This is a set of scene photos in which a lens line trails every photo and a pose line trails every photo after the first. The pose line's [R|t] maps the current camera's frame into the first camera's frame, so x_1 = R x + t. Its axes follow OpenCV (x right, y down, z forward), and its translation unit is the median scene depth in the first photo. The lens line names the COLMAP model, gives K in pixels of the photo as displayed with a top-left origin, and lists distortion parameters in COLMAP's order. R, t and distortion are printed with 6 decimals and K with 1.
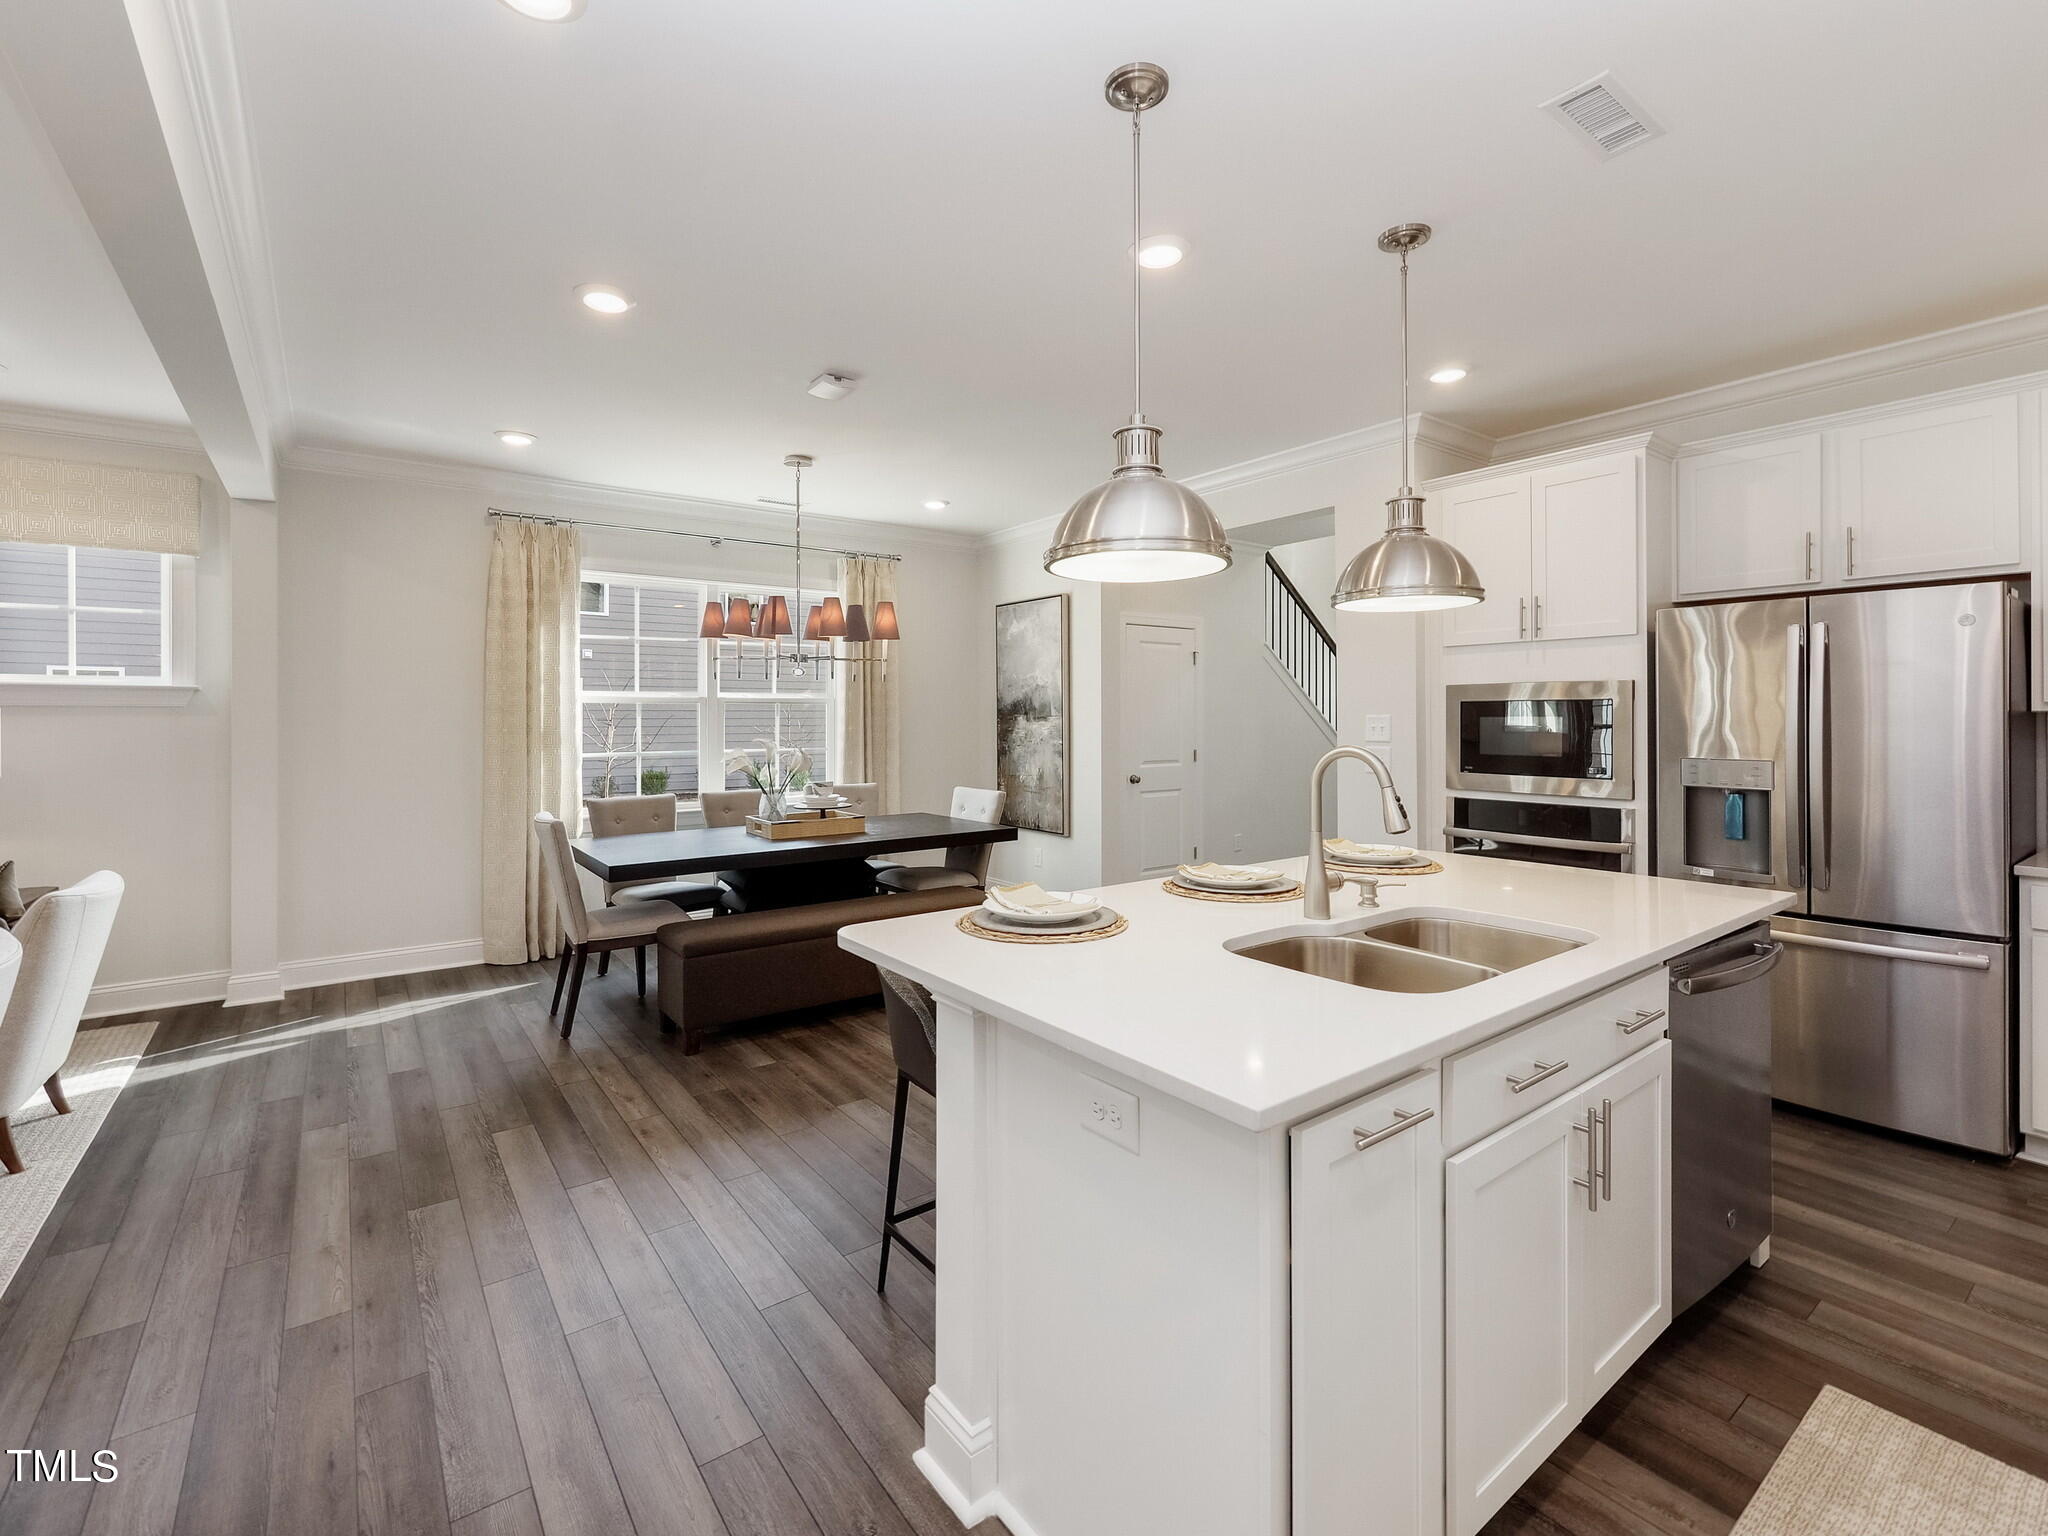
lens RADIAL K [[921.7, 0, 996.1], [0, 921.7, 722.7], [0, 0, 1]] dist [0.000686, -0.000916]
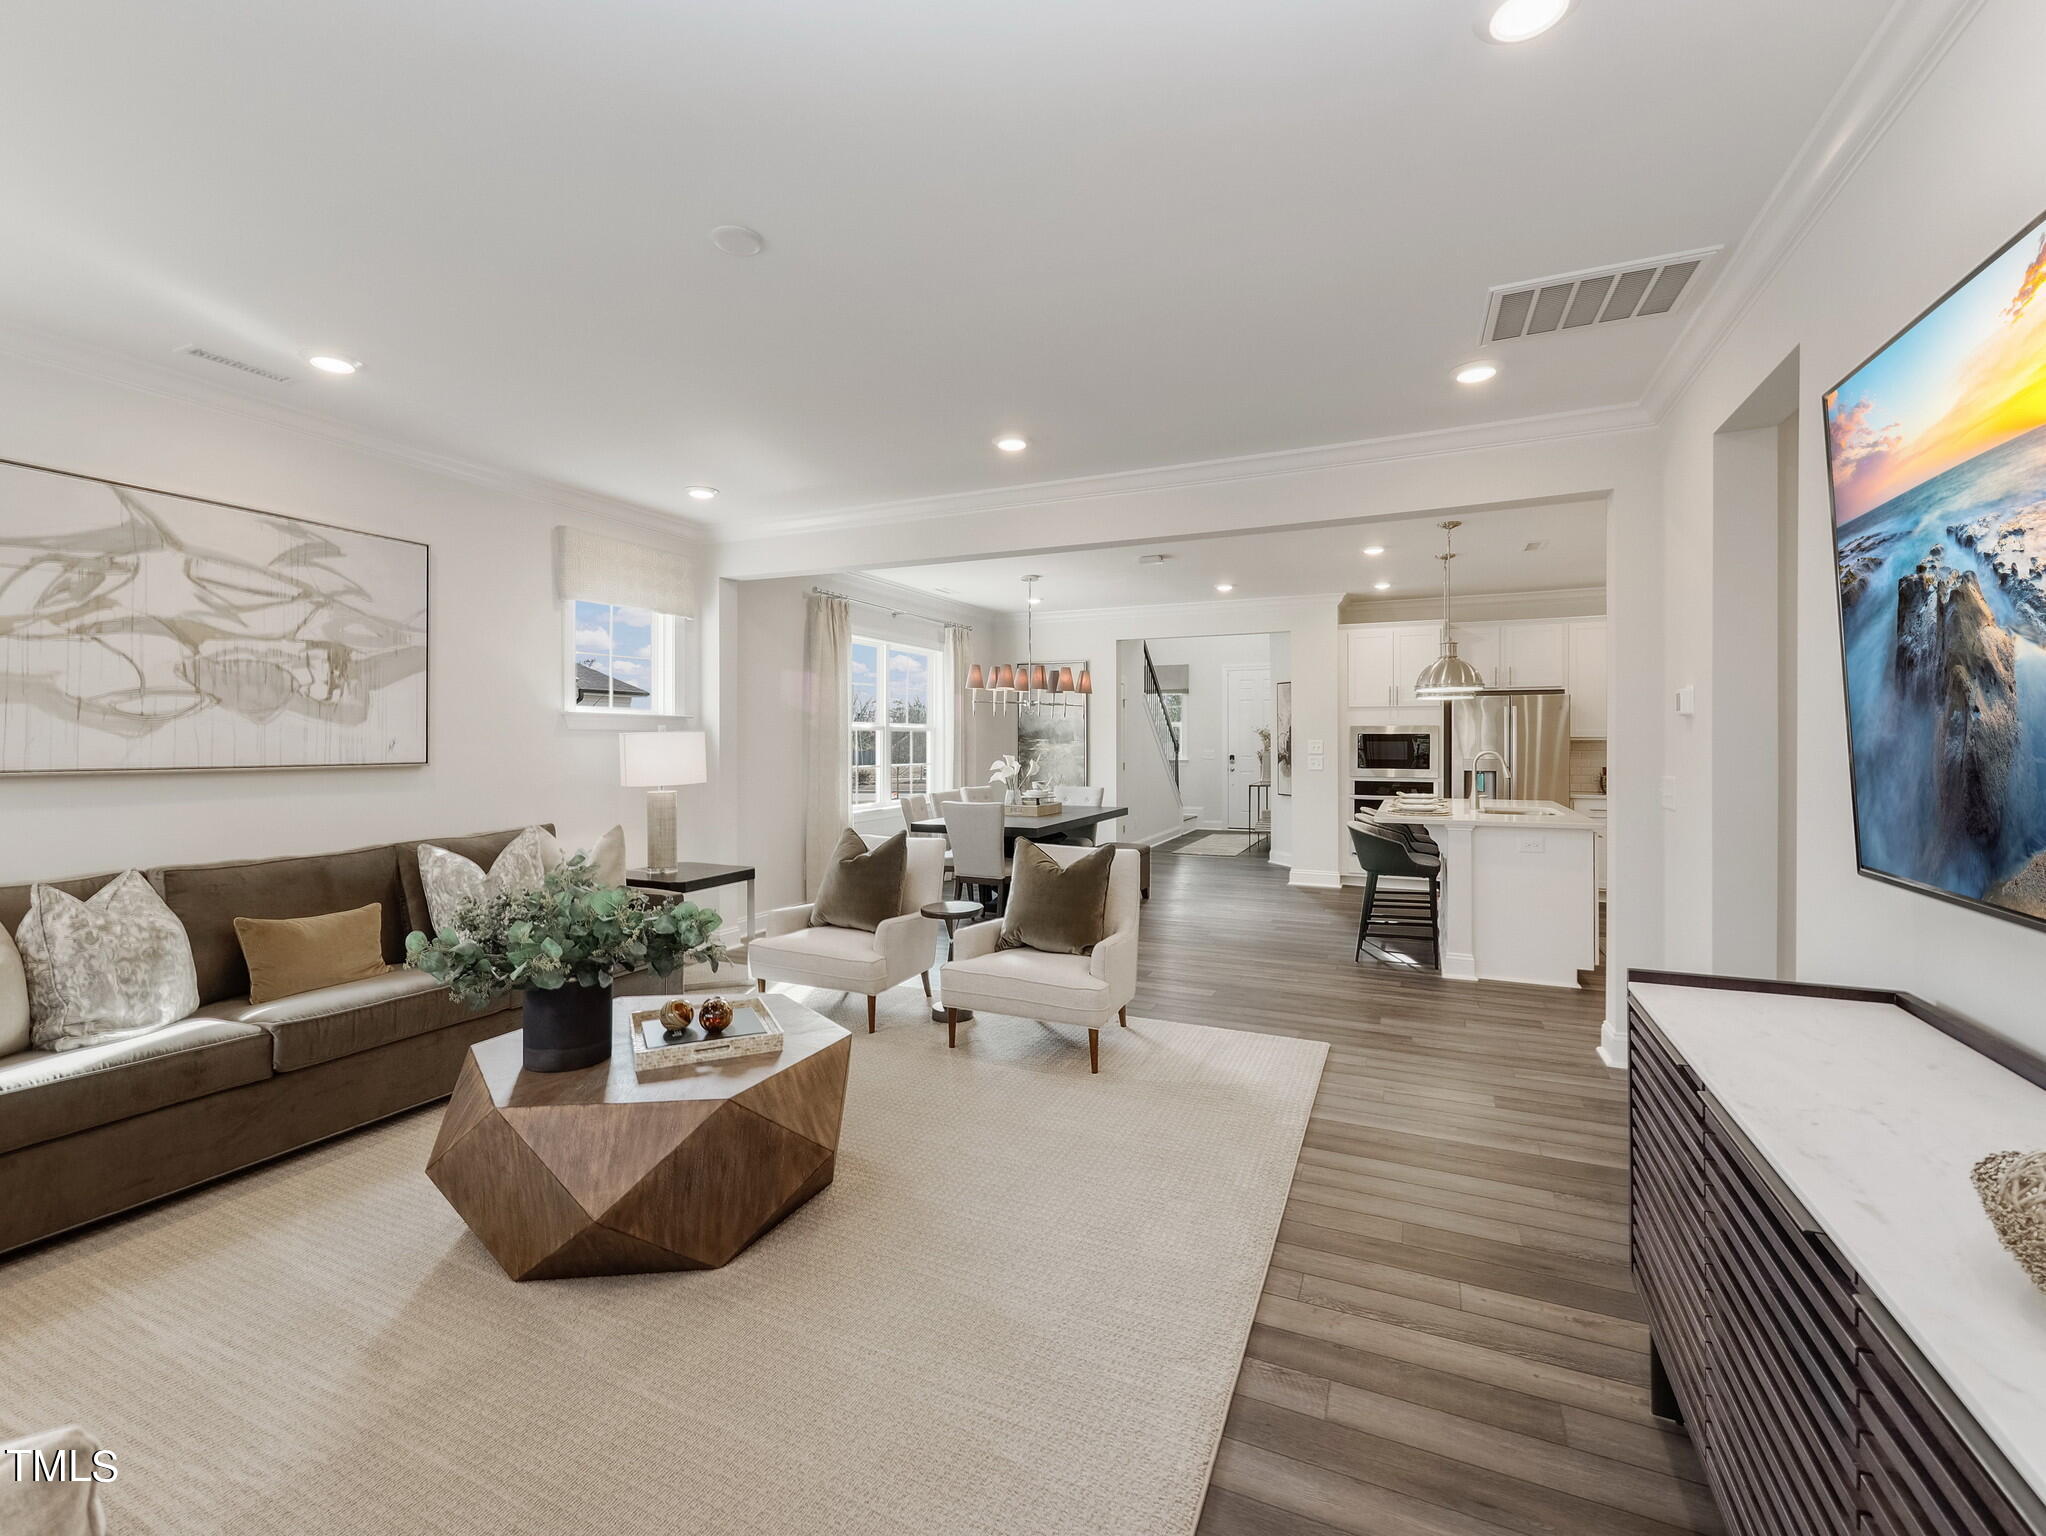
lens RADIAL K [[892.6, 0, 1003.2], [0, 892.6, 743.5], [0, 0, 1]] dist [0.002500, 0.000519]
pose [[0.872845, 0.000599, 0.487997, -1.582894], [0.001425, 0.999992, -0.003775, 0.006007], [-0.487996, 0.003990, 0.872837, -0.481182]]
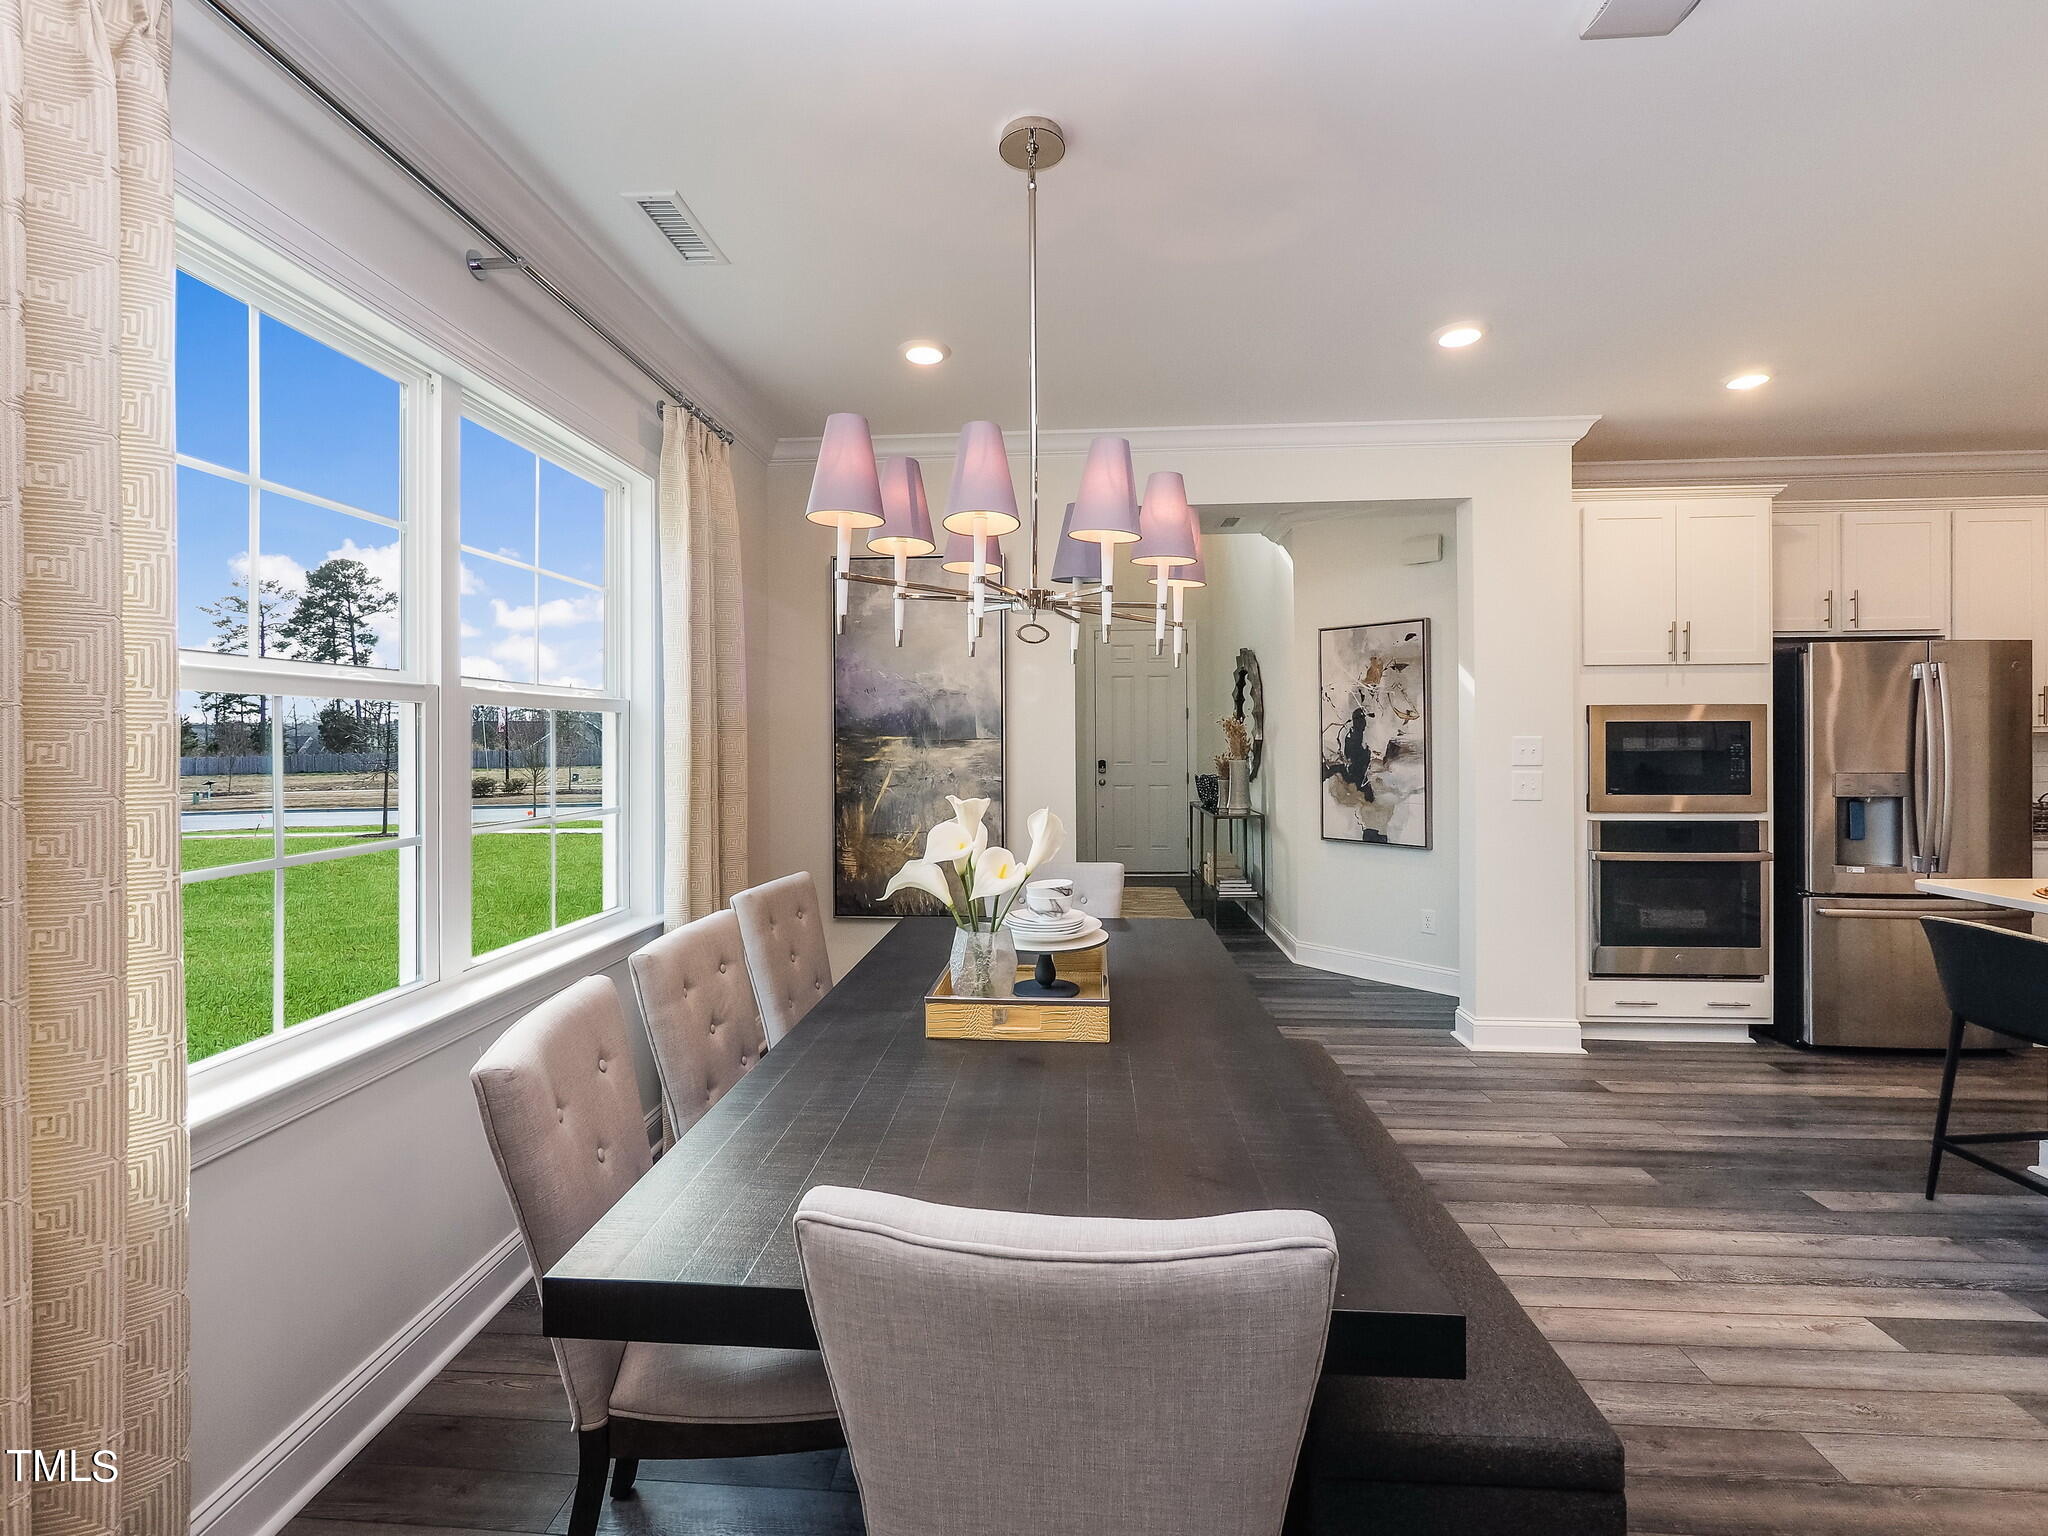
lens RADIAL K [[900.4, 0, 1015.9], [0, 900.4, 723.2], [0, 0, 1]] dist [-0.001825, 0.000390]
pose [[0.637331, 0.010141, 0.770523, -0.854533], [0.007998, 0.999773, -0.019773, -0.010840], [-0.770548, 0.018764, 0.637105, 1.193506]]
